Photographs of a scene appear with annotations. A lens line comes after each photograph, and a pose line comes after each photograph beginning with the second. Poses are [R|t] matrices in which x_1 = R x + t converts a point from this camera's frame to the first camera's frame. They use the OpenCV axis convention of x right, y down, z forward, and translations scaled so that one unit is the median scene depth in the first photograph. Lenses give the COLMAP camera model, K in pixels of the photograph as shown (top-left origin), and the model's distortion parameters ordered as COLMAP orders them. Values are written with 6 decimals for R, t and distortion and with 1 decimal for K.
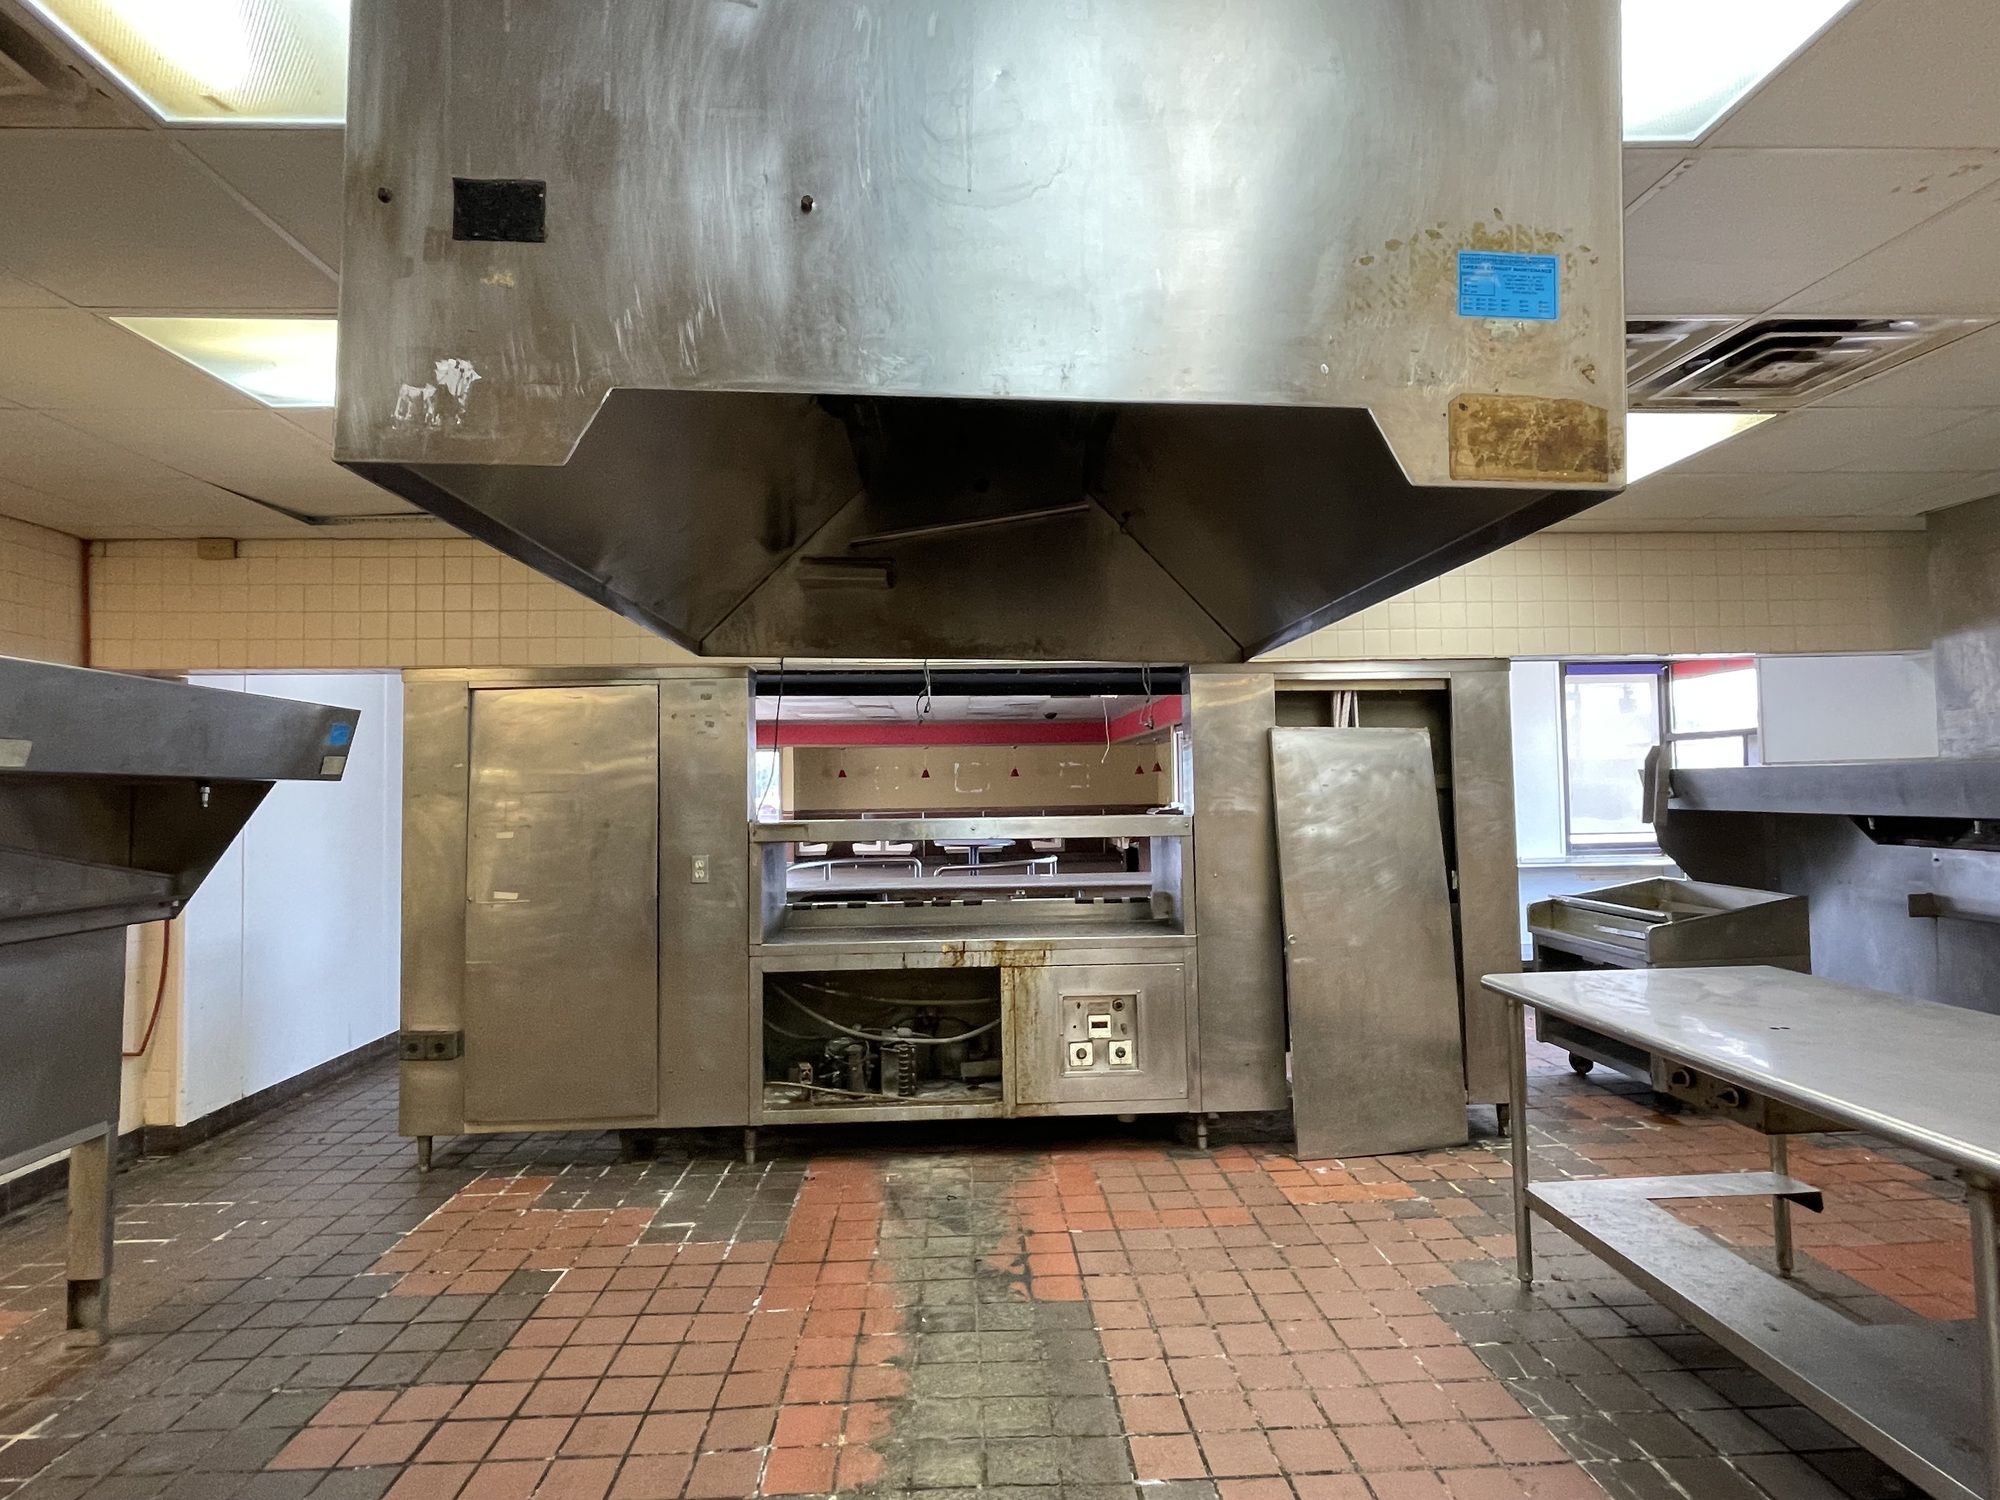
lens RADIAL K [[1048.4, 0, 1009.4], [0, 1048.4, 741.8], [0, 0, 1]] dist [-0.018325, 0.008134]
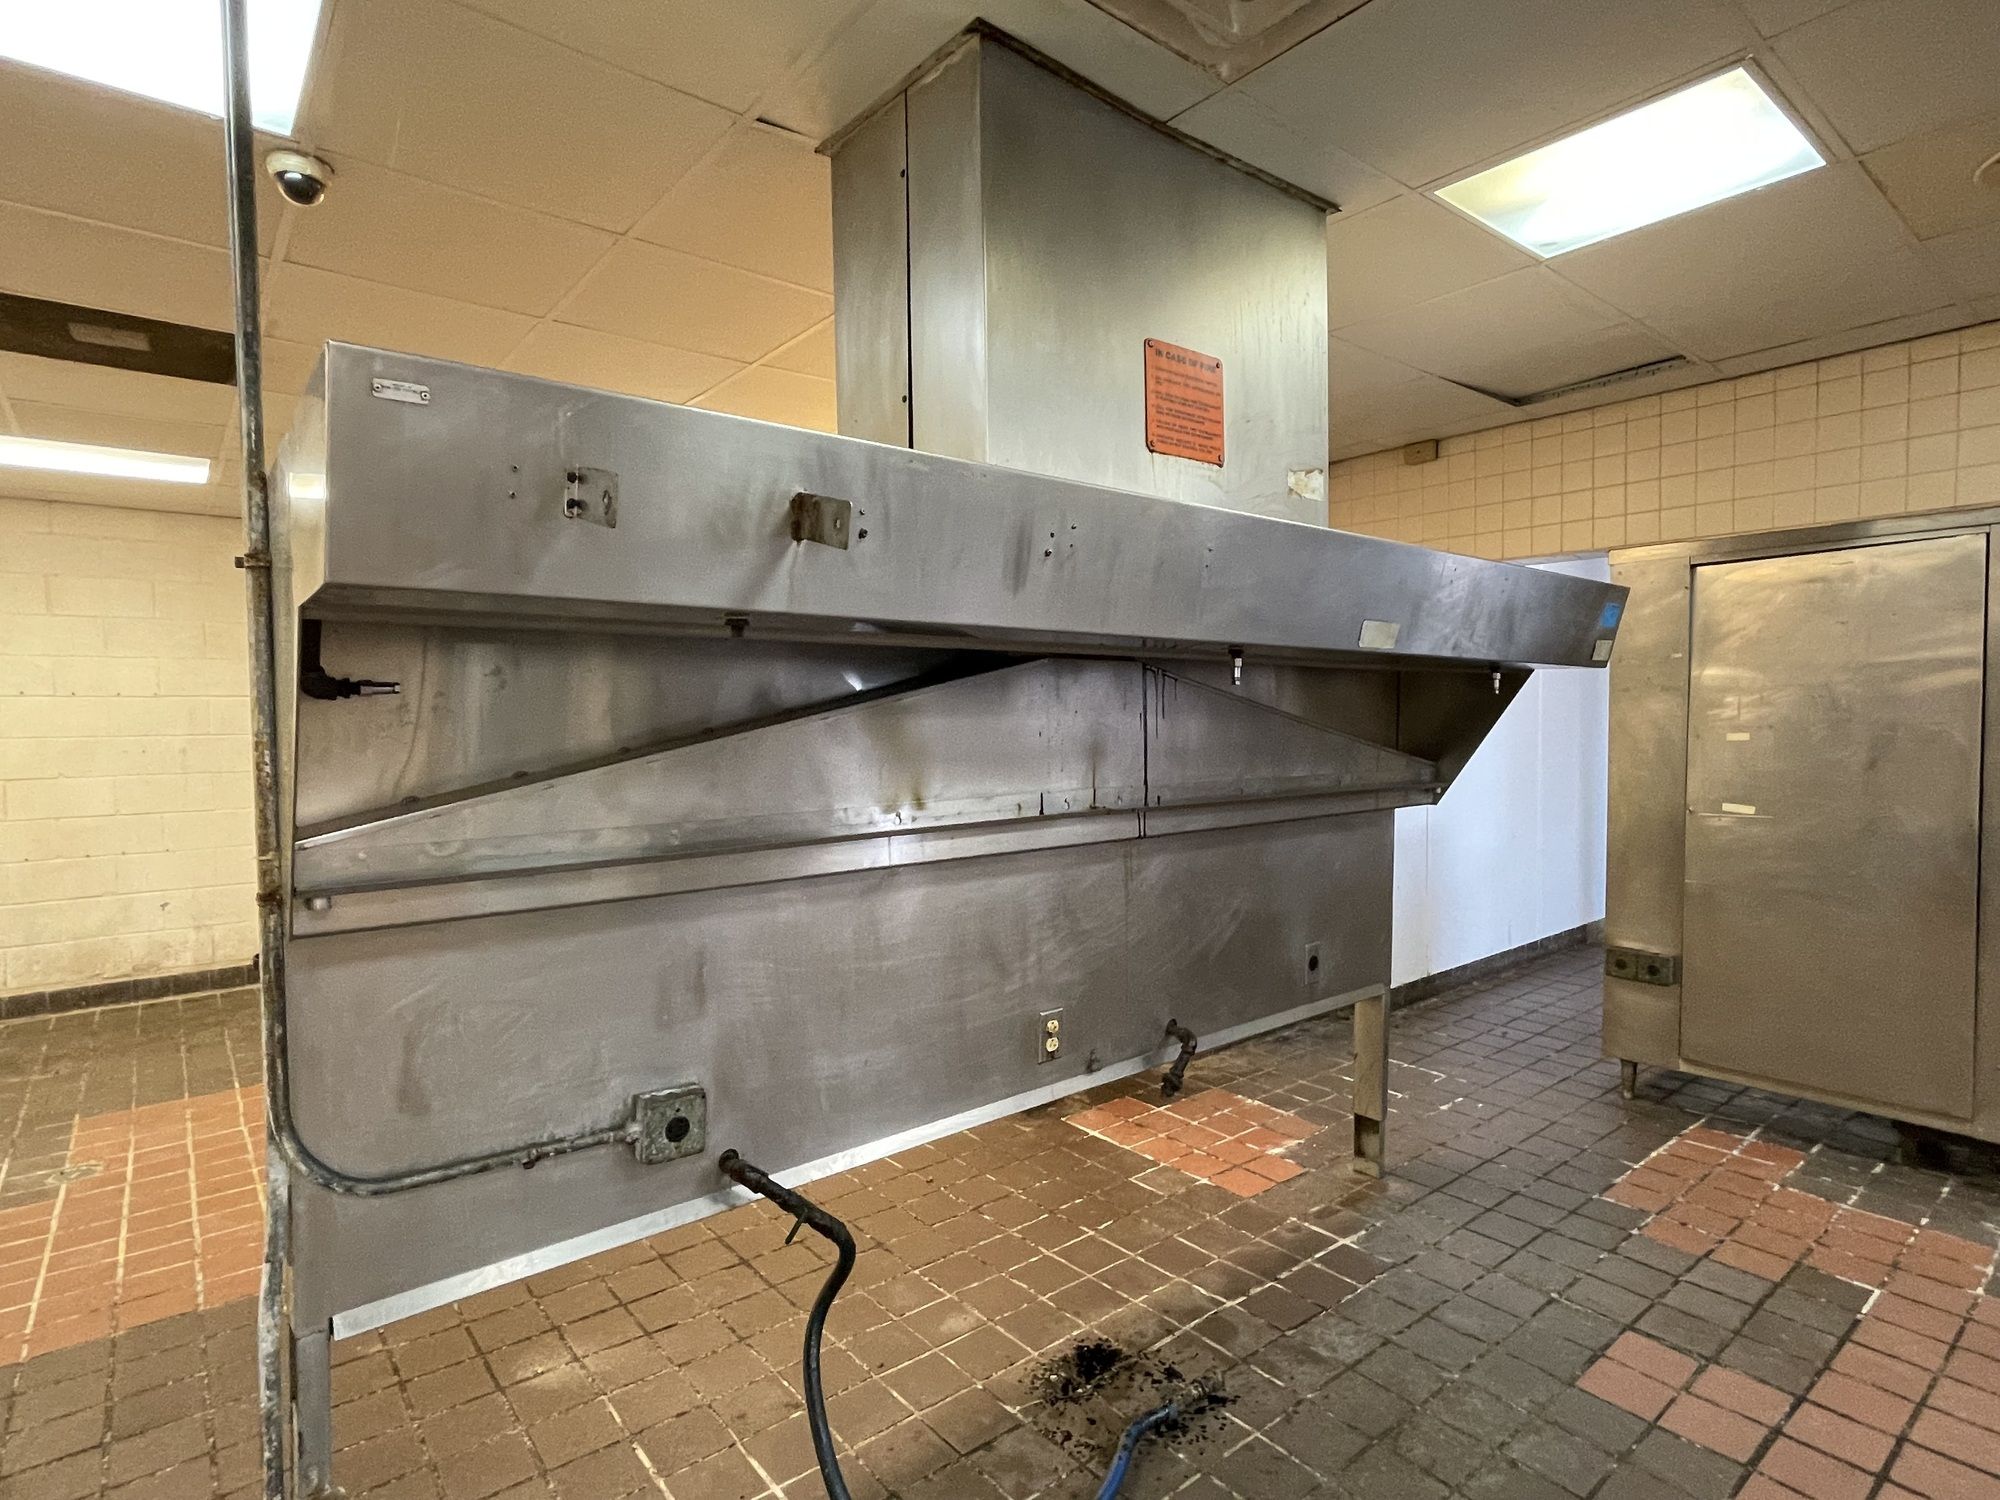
lens RADIAL K [[1048.4, 0, 991.3], [0, 1048.4, 745.6], [0, 0, 1]] dist [-0.018325, 0.008134]
pose [[0.583146, 0.036359, -0.811553, -0.162712], [0.036774, 0.996792, 0.071082, 0.015680], [0.811535, -0.071295, 0.579938, 0.030736]]
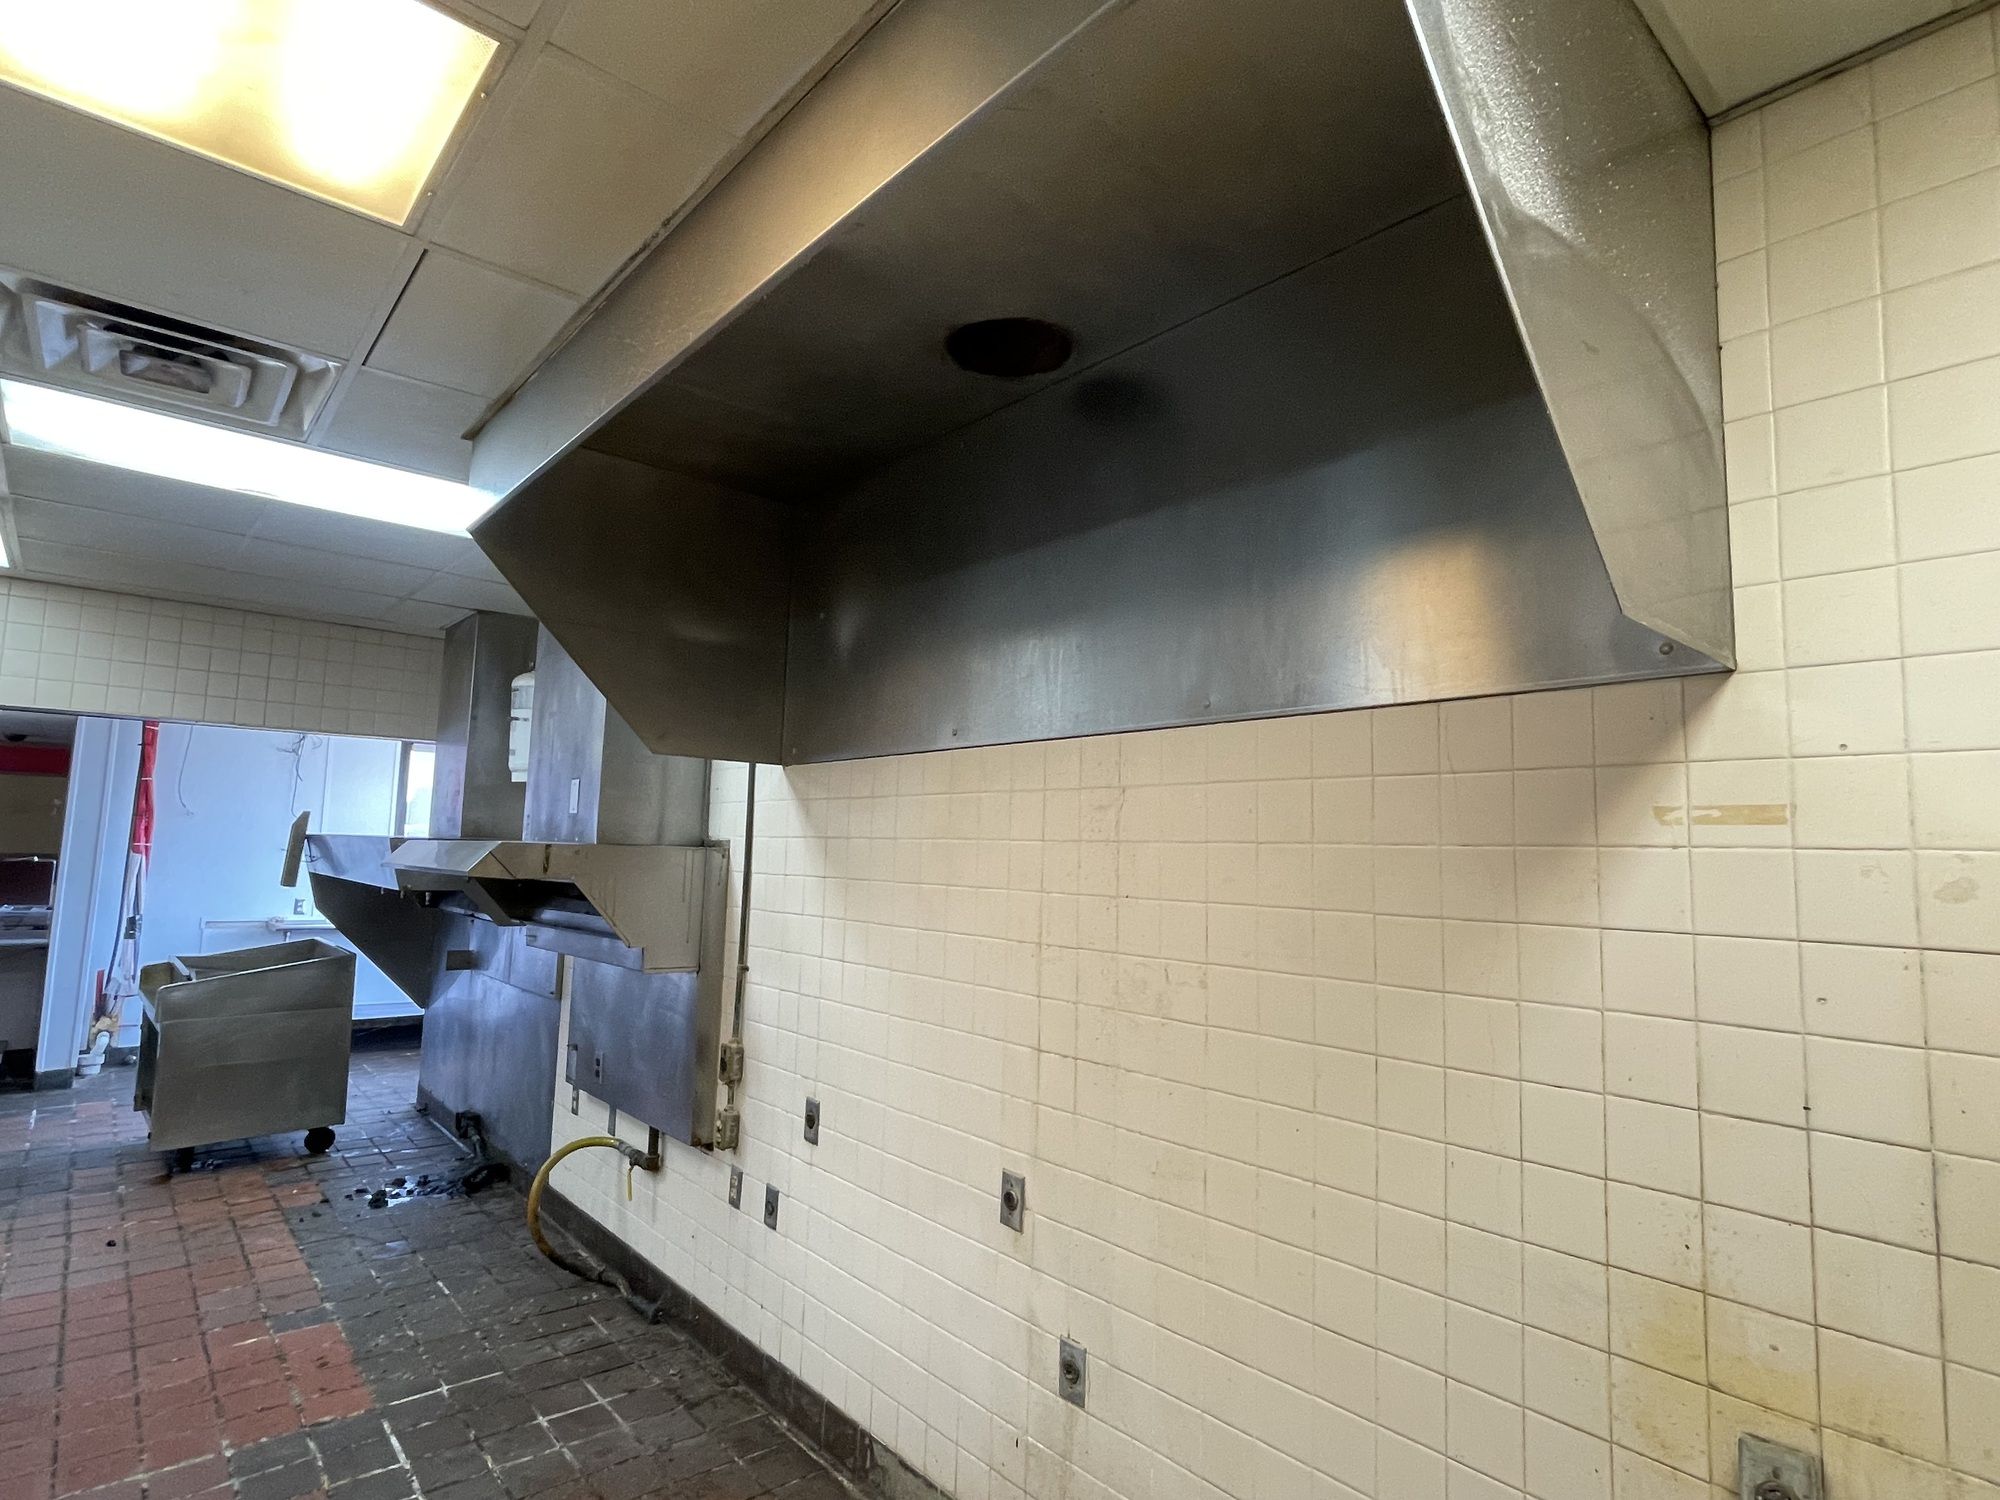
lens RADIAL K [[1048.4, 0, 1000.9], [0, 1048.4, 754.0], [0, 0, 1]] dist [-0.018325, 0.008134]
pose [[0.791877, 0.085241, 0.604702, 0.768034], [-0.054782, 0.996134, -0.068680, -0.032870], [-0.608219, 0.021259, 0.793485, -0.381211]]
